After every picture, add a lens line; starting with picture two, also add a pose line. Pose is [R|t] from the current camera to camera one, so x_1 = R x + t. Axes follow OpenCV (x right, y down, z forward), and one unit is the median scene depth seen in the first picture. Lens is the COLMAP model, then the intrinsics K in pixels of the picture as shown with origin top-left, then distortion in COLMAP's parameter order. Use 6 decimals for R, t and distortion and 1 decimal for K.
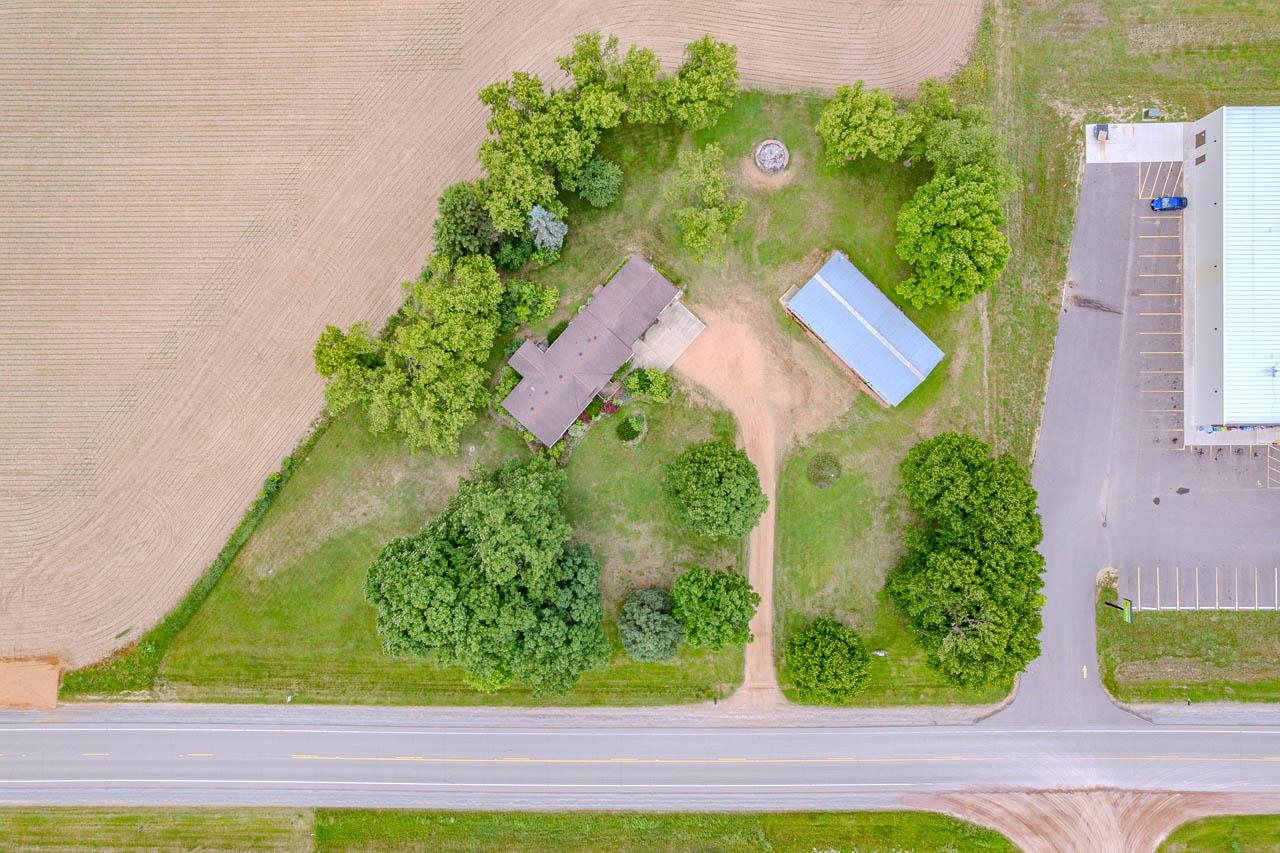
lens RADIAL K [[818.3, 0, 640.0], [0, 818.3, 426.5], [0, 0, 1]] dist [-0.078552, 0.077167]
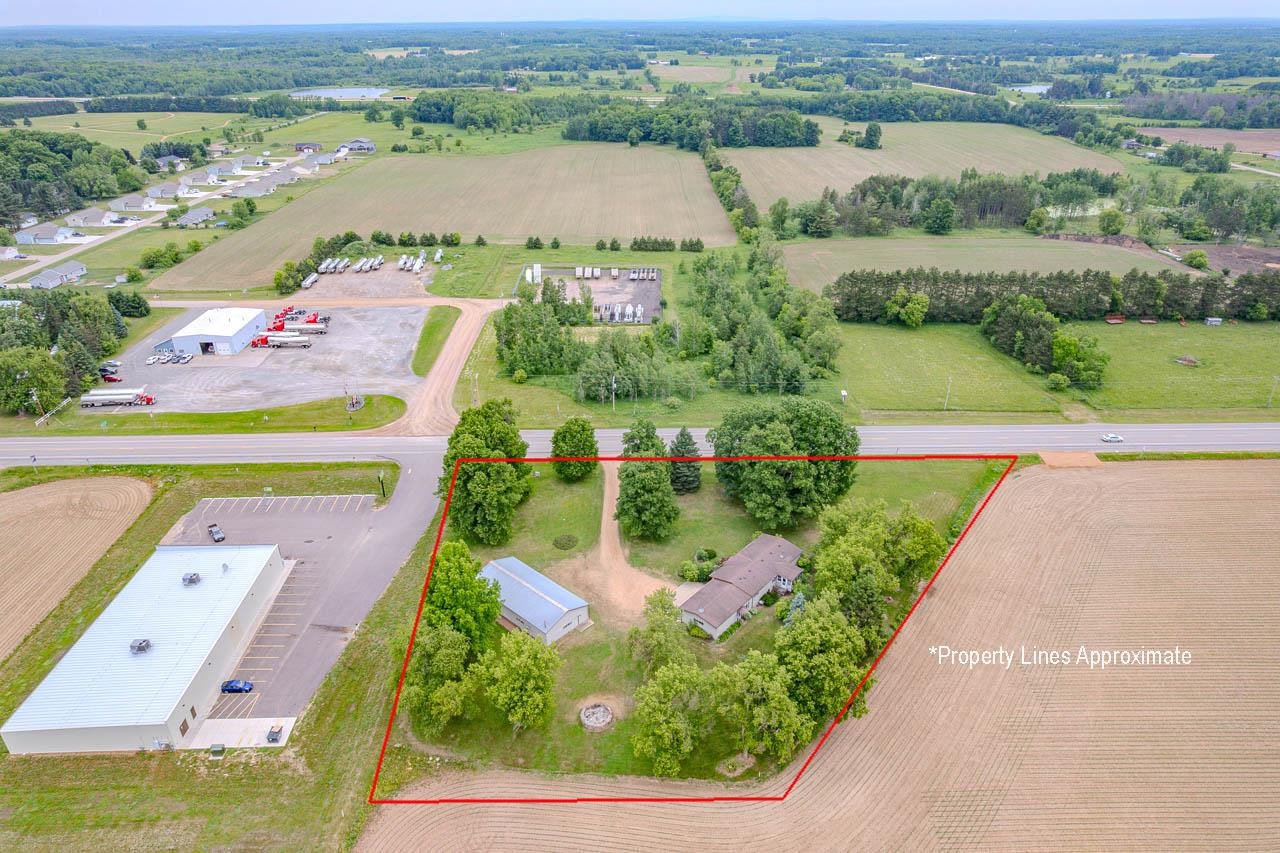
lens RADIAL K [[841.7, 0, 640.0], [0, 841.7, 426.5], [0, 0, 1]] dist [-0.079746, 0.082562]
pose [[-0.999622, 0.024683, -0.012147, 0.111200], [-0.021816, -0.442277, 0.896613, -1.151982], [0.016758, 0.896539, 0.442648, 0.185953]]
